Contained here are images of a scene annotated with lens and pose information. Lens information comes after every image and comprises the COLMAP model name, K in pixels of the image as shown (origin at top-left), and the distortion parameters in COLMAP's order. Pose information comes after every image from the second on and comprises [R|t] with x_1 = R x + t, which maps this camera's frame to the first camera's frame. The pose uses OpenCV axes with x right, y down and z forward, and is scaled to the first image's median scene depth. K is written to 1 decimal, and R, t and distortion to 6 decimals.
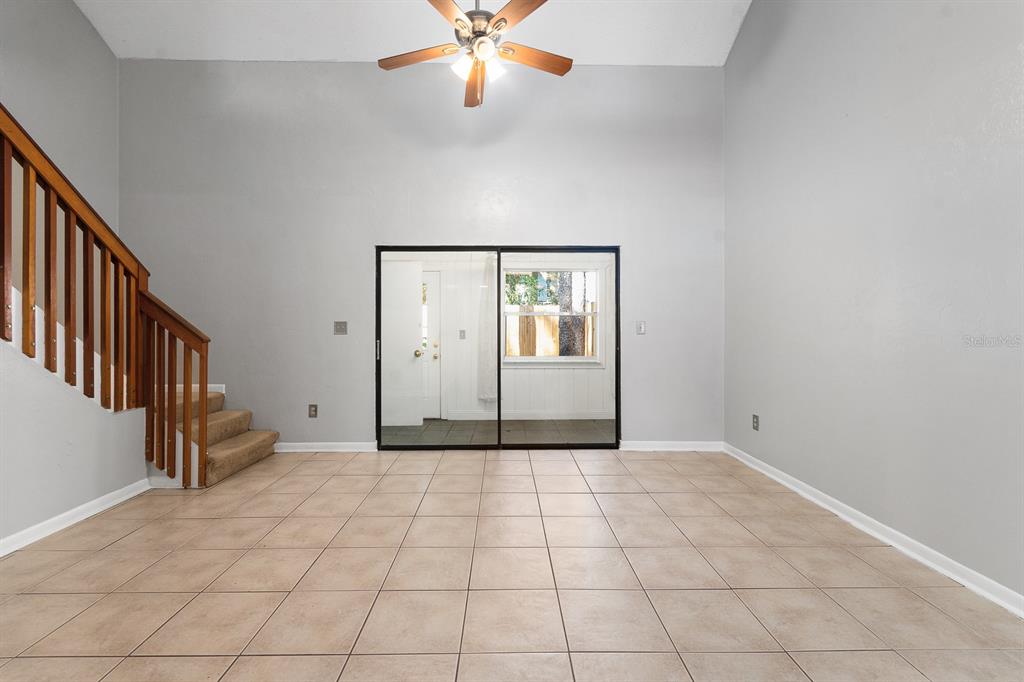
lens RADIAL K [[451.3, 0, 510.1], [0, 451.3, 331.6], [0, 0, 1]] dist [-0.001221, -0.000059]
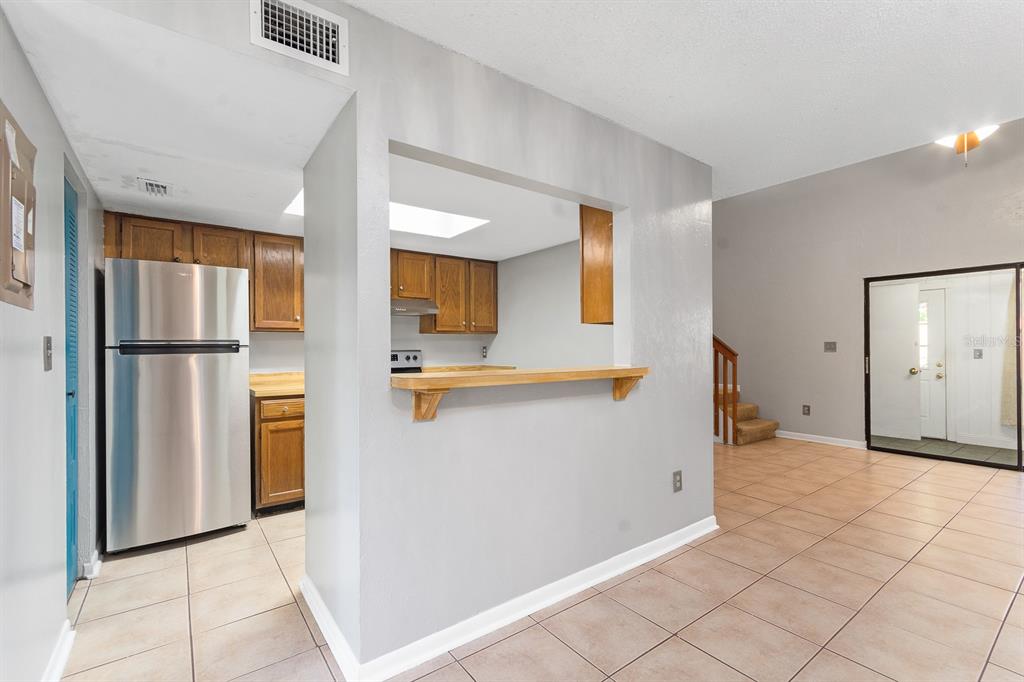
lens RADIAL K [[449.0, 0, 508.9], [0, 449.0, 345.2], [0, 0, 1]] dist [0.000475, -0.000327]
pose [[0.576058, -0.008171, -0.817368, 0.135785], [-0.003042, 0.999922, -0.012140, 0.004883], [0.817403, 0.009480, 0.575988, -0.466712]]
